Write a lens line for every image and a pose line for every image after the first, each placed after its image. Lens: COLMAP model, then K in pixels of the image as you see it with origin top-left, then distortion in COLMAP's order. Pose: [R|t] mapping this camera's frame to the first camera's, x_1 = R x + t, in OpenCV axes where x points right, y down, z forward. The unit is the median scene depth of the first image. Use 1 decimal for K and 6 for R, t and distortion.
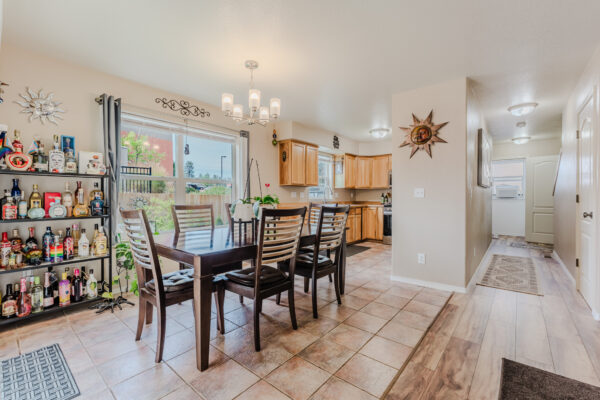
lens RADIAL K [[261.7, 0, 300.0], [0, 261.7, 200.0], [0, 0, 1]] dist [-0.000703, -0.000131]
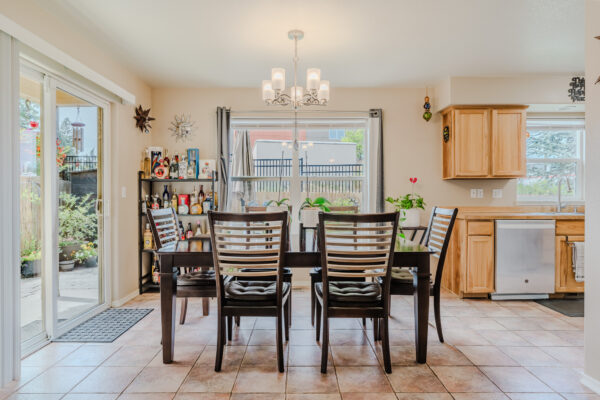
lens RADIAL K [[344.5, 0, 300.0], [0, 344.5, 200.0], [0, 0, 1]] dist [-0.002319, -0.001231]
pose [[0.638968, 0.002055, -0.769230, 0.322998], [-0.006675, 0.999974, -0.002874, -0.000247], [0.769204, 0.006971, 0.638965, 0.165586]]
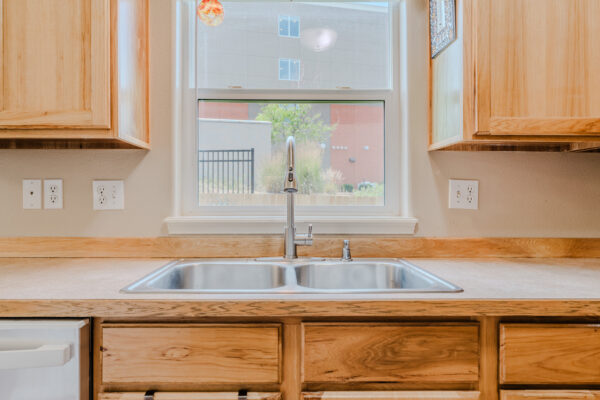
lens RADIAL K [[410.3, 0, 284.3], [0, 410.3, 199.2], [0, 0, 1]] dist [0.001055, 0.000093]
pose [[0.653976, -0.000987, -0.756515, 0.307019], [-0.009519, 0.999909, -0.009533, -0.015853], [0.756455, 0.013435, 0.653907, 0.918889]]
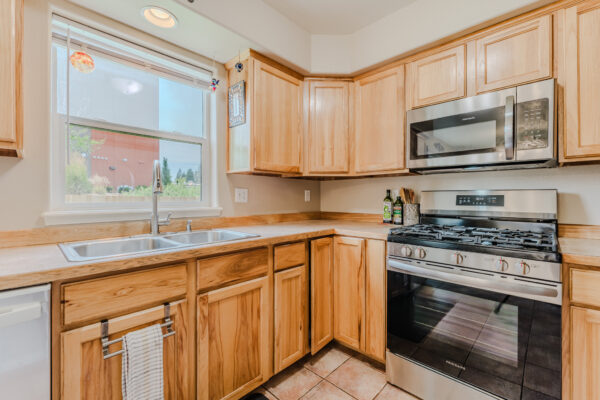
lens RADIAL K [[261.7, 0, 300.0], [0, 261.7, 200.0], [0, 0, 1]] dist [-0.000703, -0.000131]
pose [[0.998086, -0.005146, -0.061628, 0.279580], [0.004900, 0.999979, -0.004138, -0.014286], [0.061648, 0.003828, 0.998091, 0.824897]]
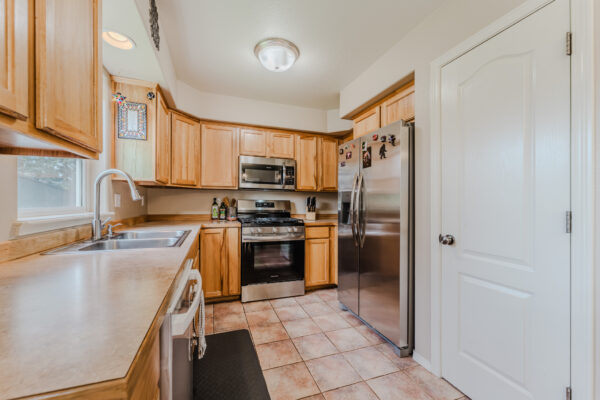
lens RADIAL K [[242.4, 0, 300.0], [0, 242.4, 200.0], [0, 0, 1]] dist [0.000028, 0.000009]
pose [[0.504579, 0.010373, 0.863303, -0.015796], [0.004086, 0.999888, -0.014402, -0.017346], [-0.863356, 0.010794, 0.504480, 0.766208]]
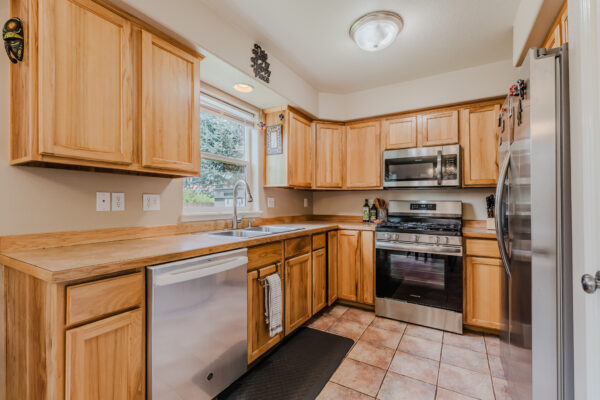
lens RADIAL K [[272.2, 0, 300.0], [0, 272.2, 200.0], [0, 0, 1]] dist [0.013896, -0.000153]
pose [[0.986959, 0.002569, 0.160951, 0.137384], [0.001242, 0.999721, -0.023573, -0.014977], [-0.160966, 0.023466, 0.986681, 0.642450]]
